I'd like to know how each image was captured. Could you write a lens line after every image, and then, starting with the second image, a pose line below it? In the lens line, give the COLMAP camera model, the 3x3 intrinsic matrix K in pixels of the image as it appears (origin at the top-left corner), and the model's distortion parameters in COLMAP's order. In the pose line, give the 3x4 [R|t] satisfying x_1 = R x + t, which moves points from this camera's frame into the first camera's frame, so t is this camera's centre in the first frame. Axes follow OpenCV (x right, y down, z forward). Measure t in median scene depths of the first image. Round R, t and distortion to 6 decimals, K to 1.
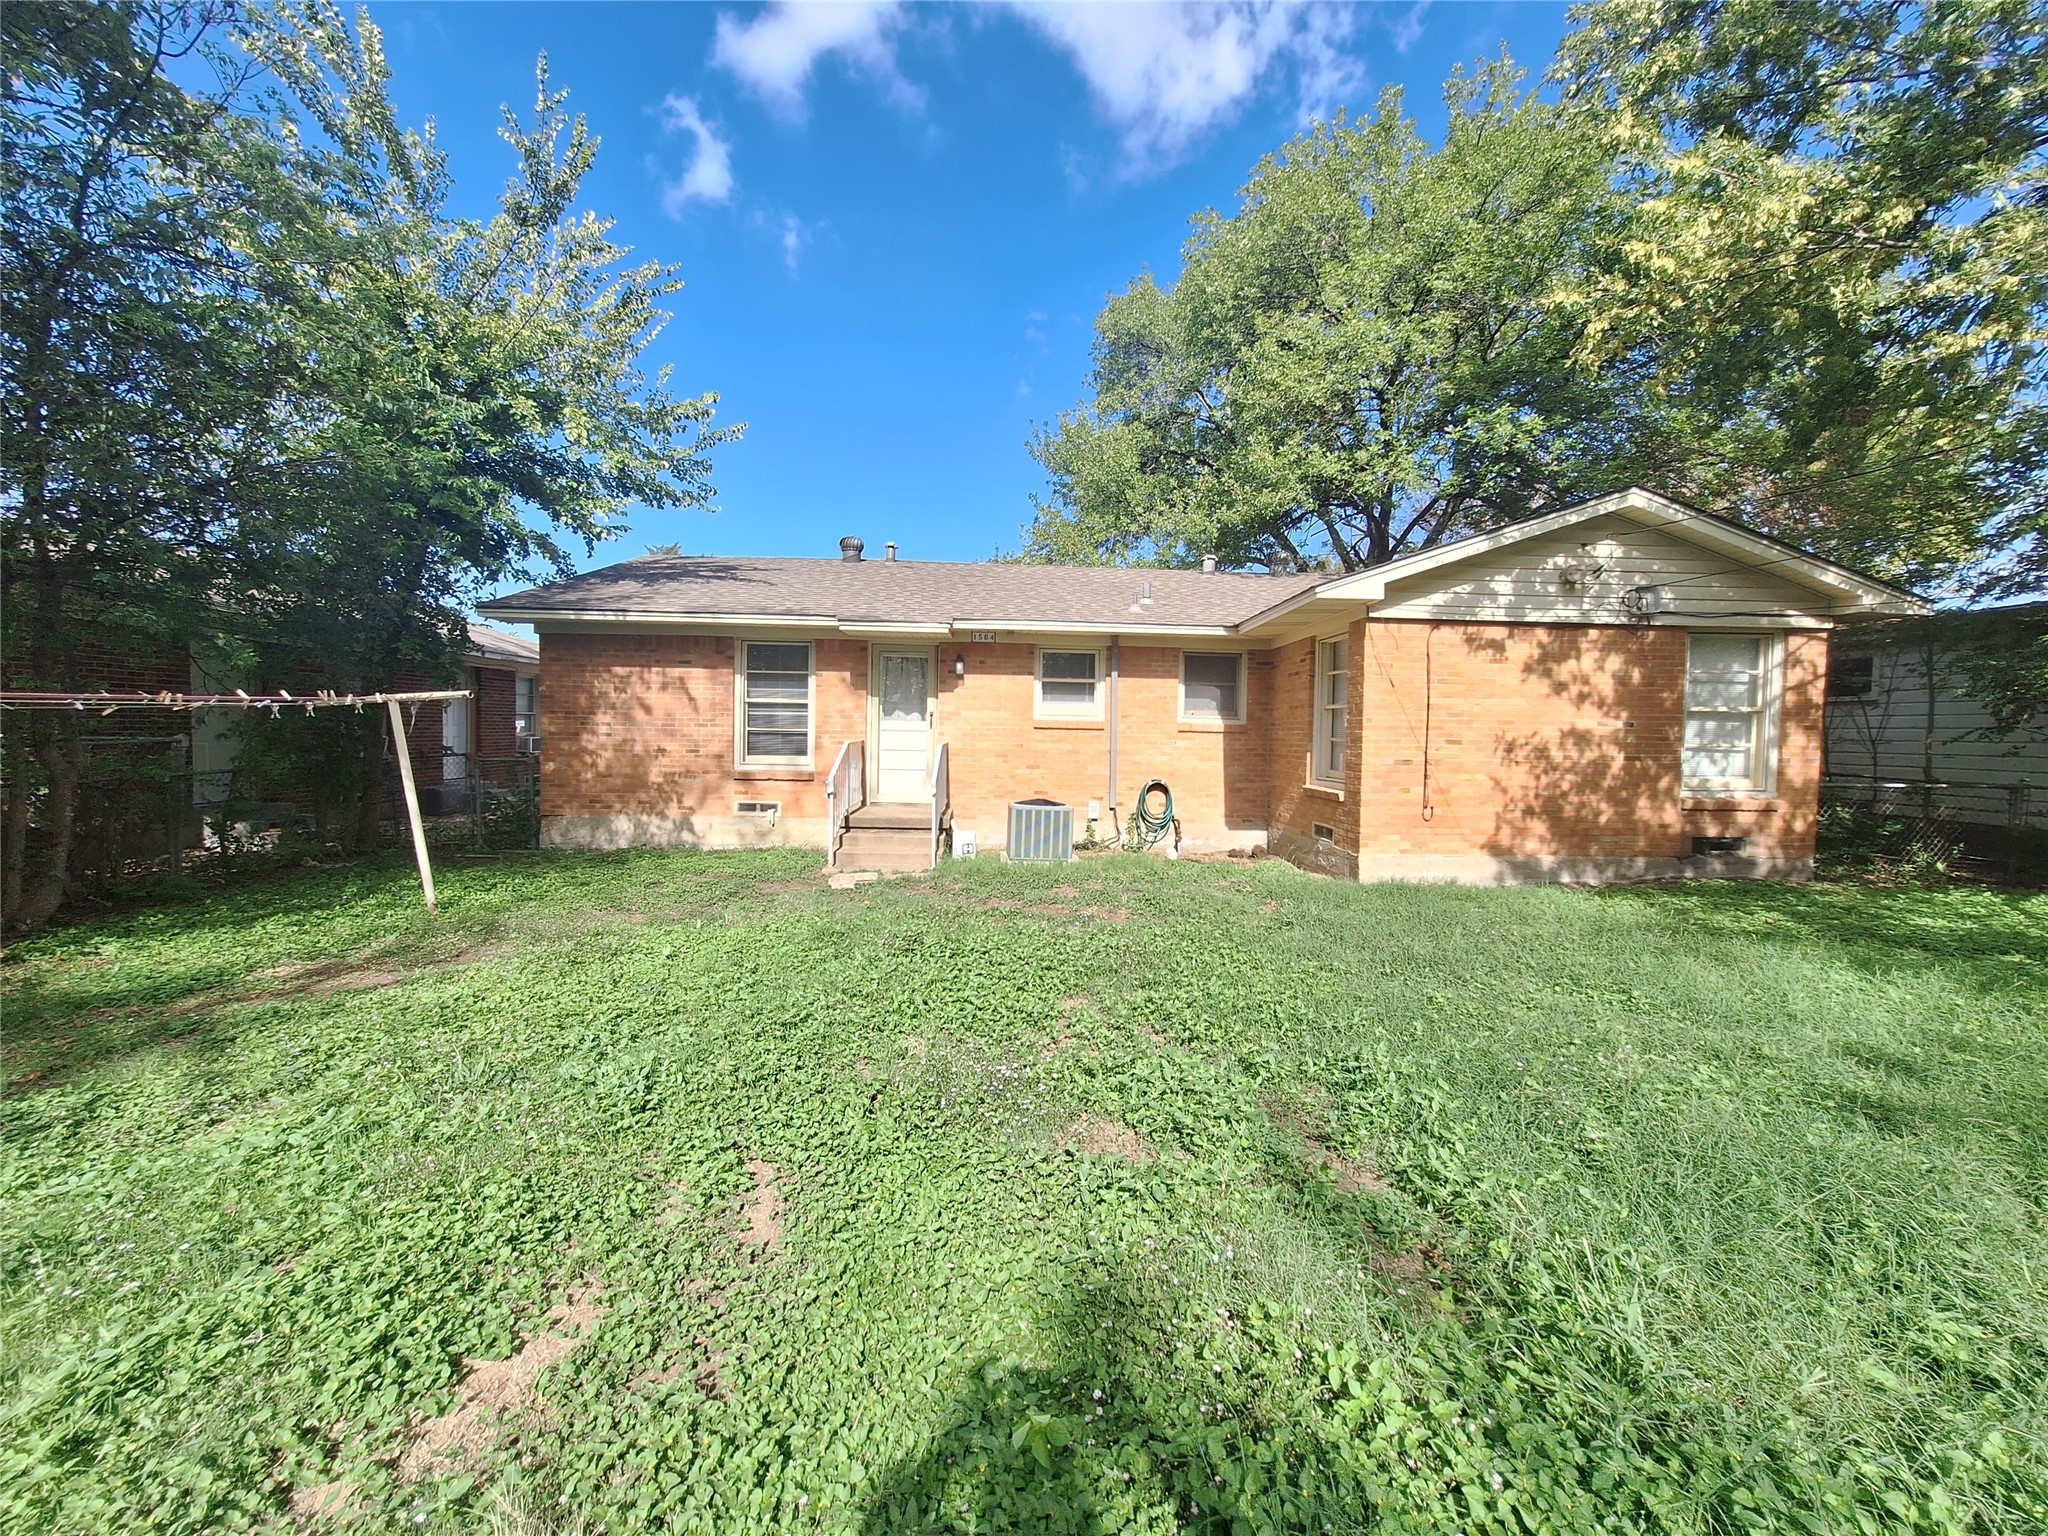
lens RADIAL K [[823.6, 0, 1024.0], [0, 823.6, 768.0], [0, 0, 1]] dist [-0.000597, -0.000046]
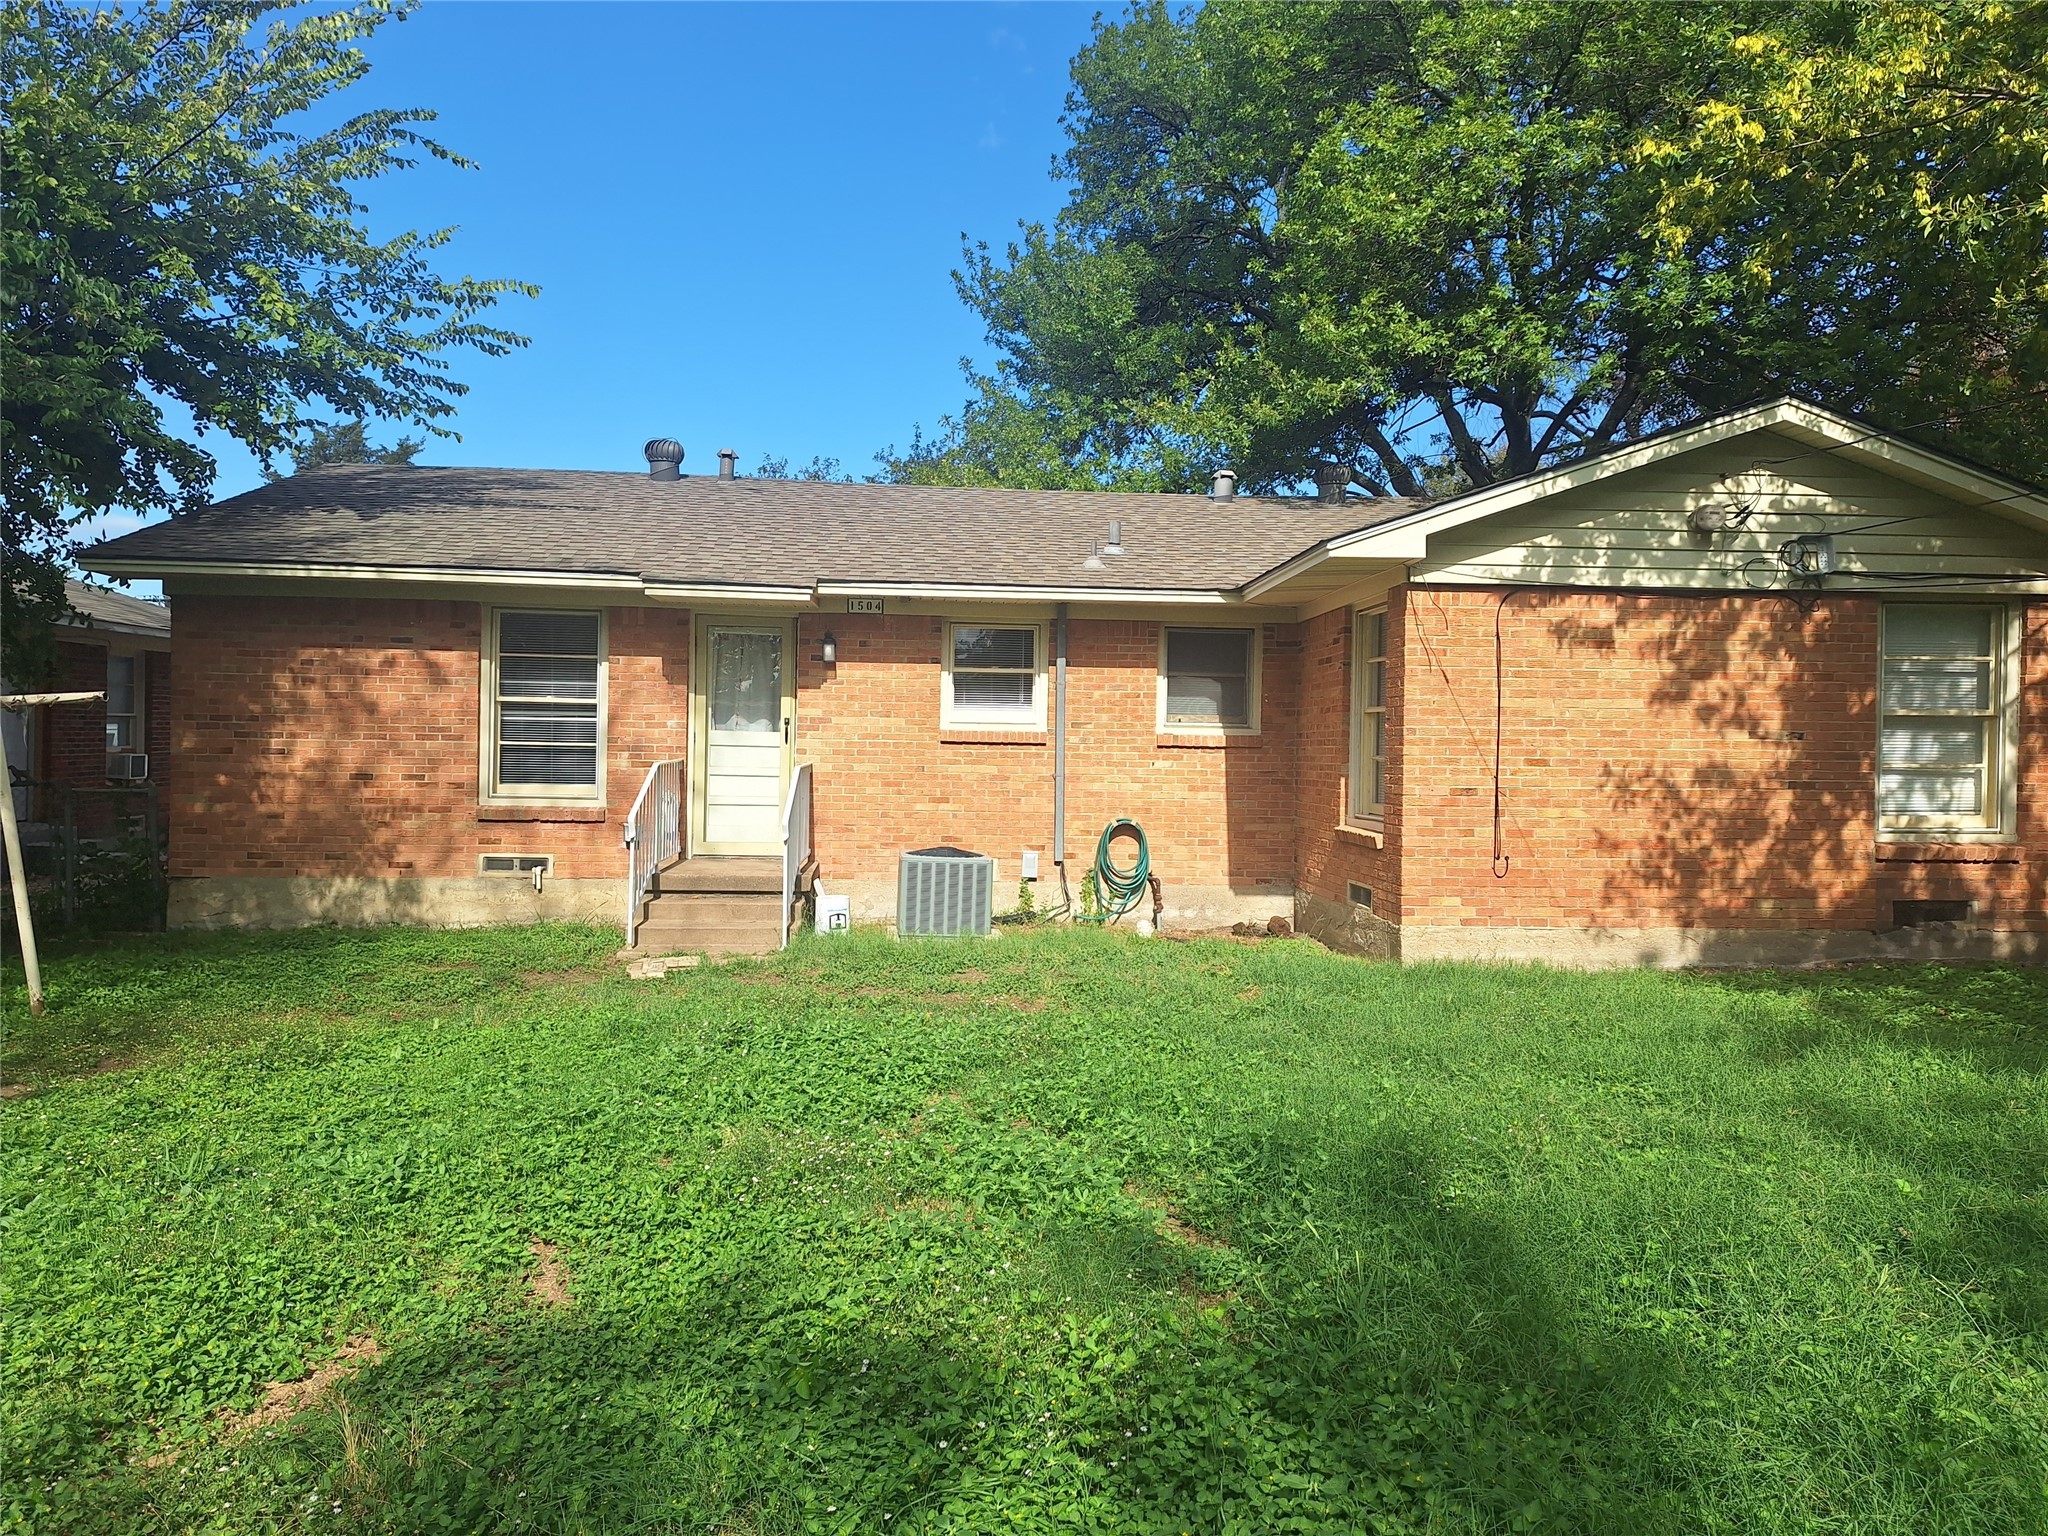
lens RADIAL K [[1366.8, 0, 984.8], [0, 1366.8, 760.5], [0, 0, 1]] dist [0.151257, -0.202503]
pose [[0.999808, -0.002227, 0.019472, 0.030236], [0.002845, 0.999492, -0.031748, 0.002118], [-0.019391, 0.031798, 0.999306, -0.126037]]
